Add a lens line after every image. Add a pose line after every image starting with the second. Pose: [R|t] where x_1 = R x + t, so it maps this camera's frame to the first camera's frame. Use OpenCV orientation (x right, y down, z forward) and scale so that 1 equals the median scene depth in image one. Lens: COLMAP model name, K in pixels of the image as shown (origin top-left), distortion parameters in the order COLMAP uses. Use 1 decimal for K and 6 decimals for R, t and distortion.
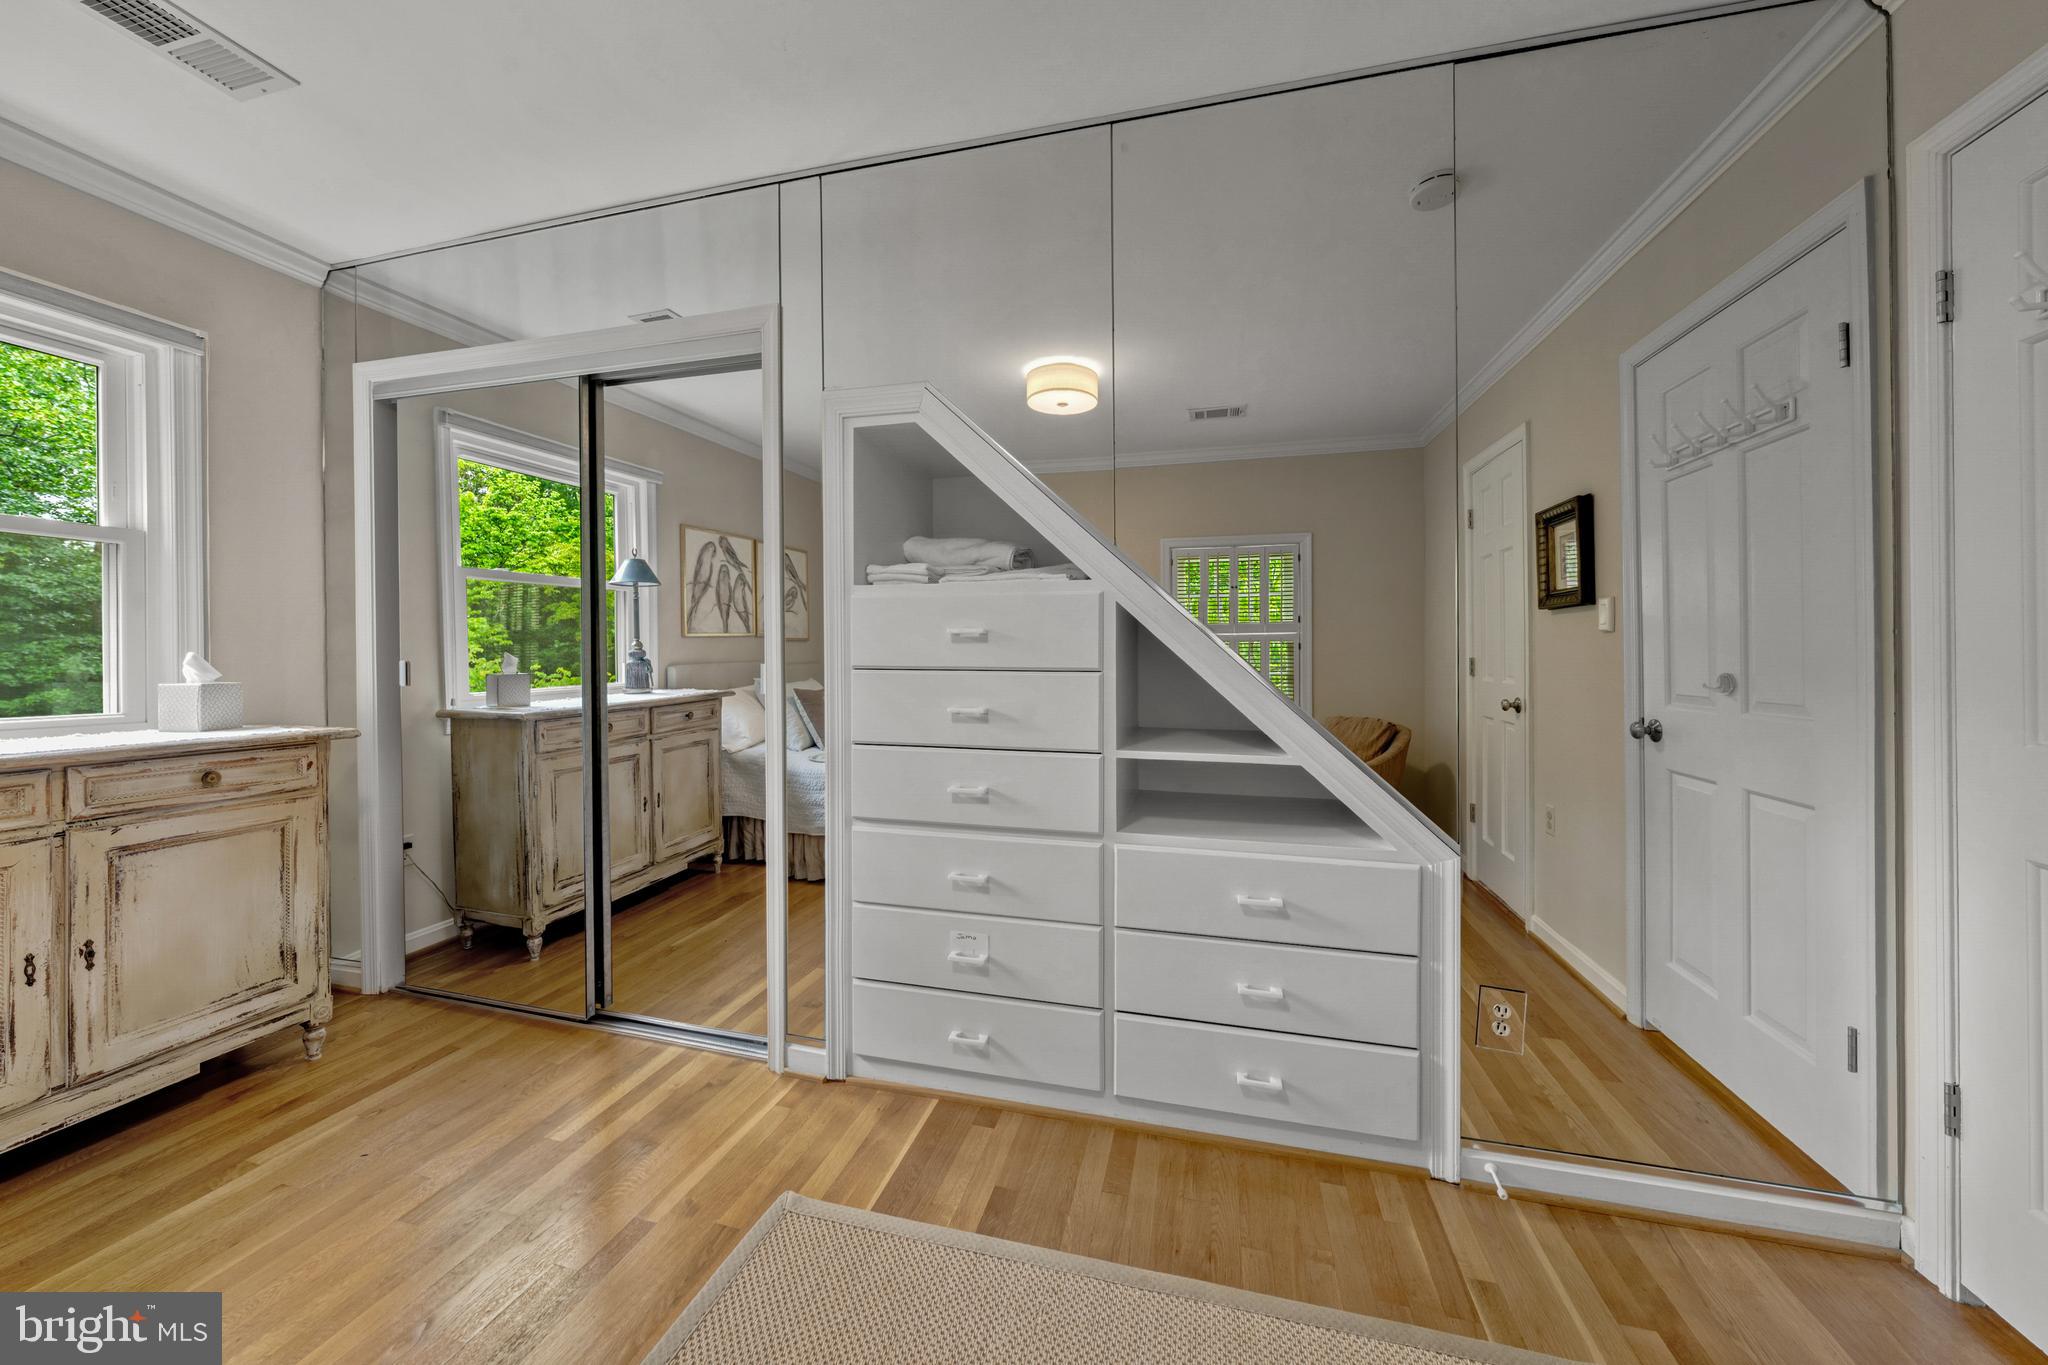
lens RADIAL K [[741.1, 0, 1013.6], [0, 741.1, 648.8], [0, 0, 1]] dist [0.005785, -0.000215]
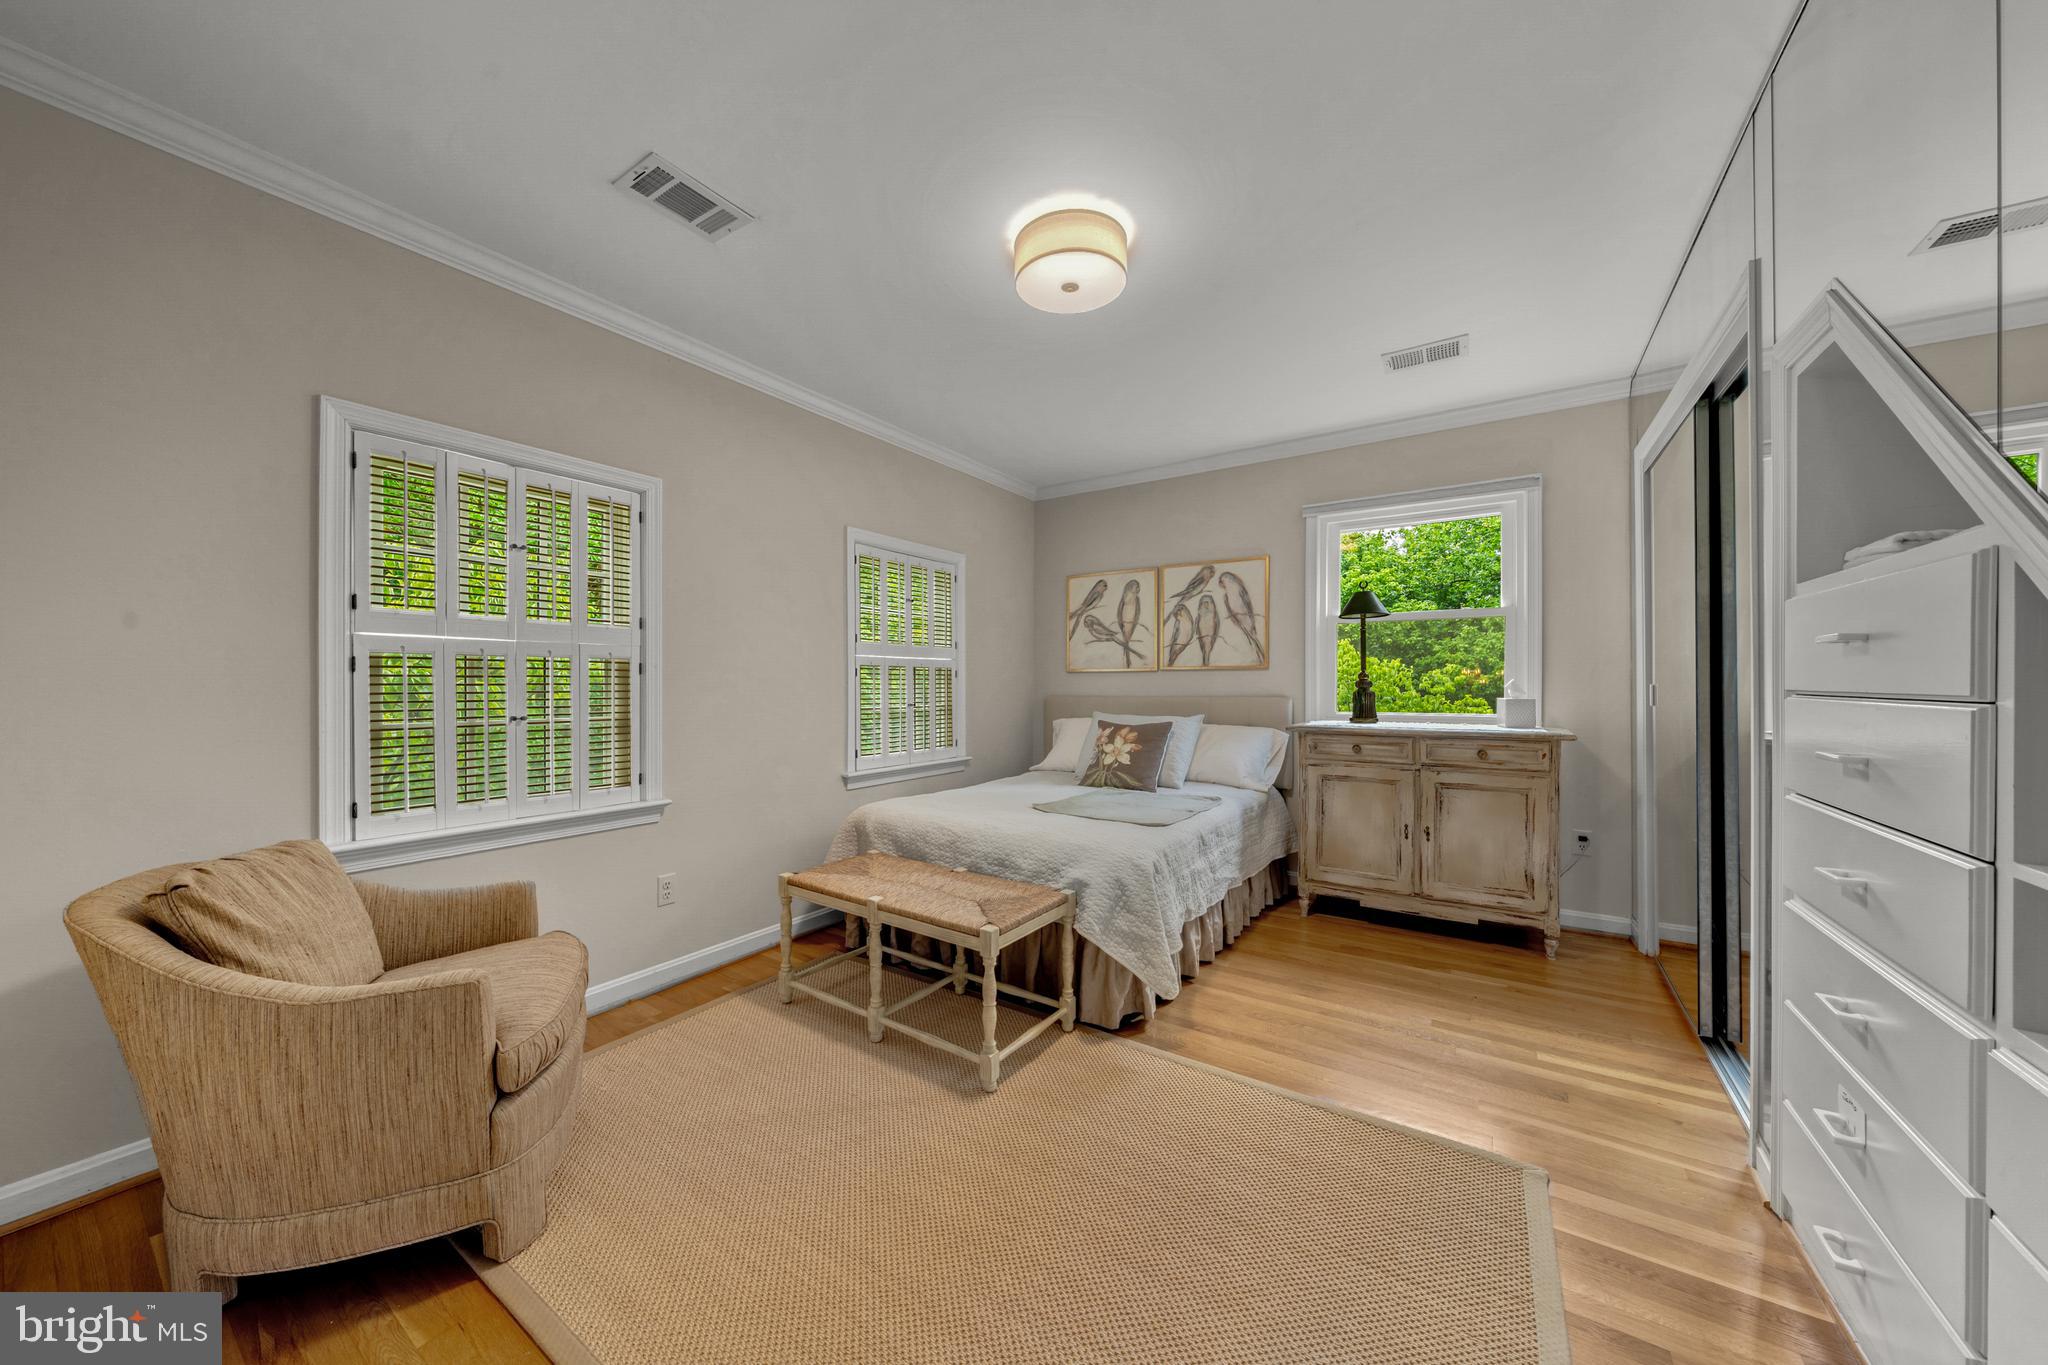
lens RADIAL K [[705.7, 0, 1012.3], [0, 705.7, 687.8], [0, 0, 1]] dist [-0.006642, 0.000349]
pose [[-0.320836, 0.002101, -0.947132, 0.776038], [0.007345, 0.999973, -0.000270, 0.016606], [0.947106, -0.007043, -0.320843, 0.506611]]
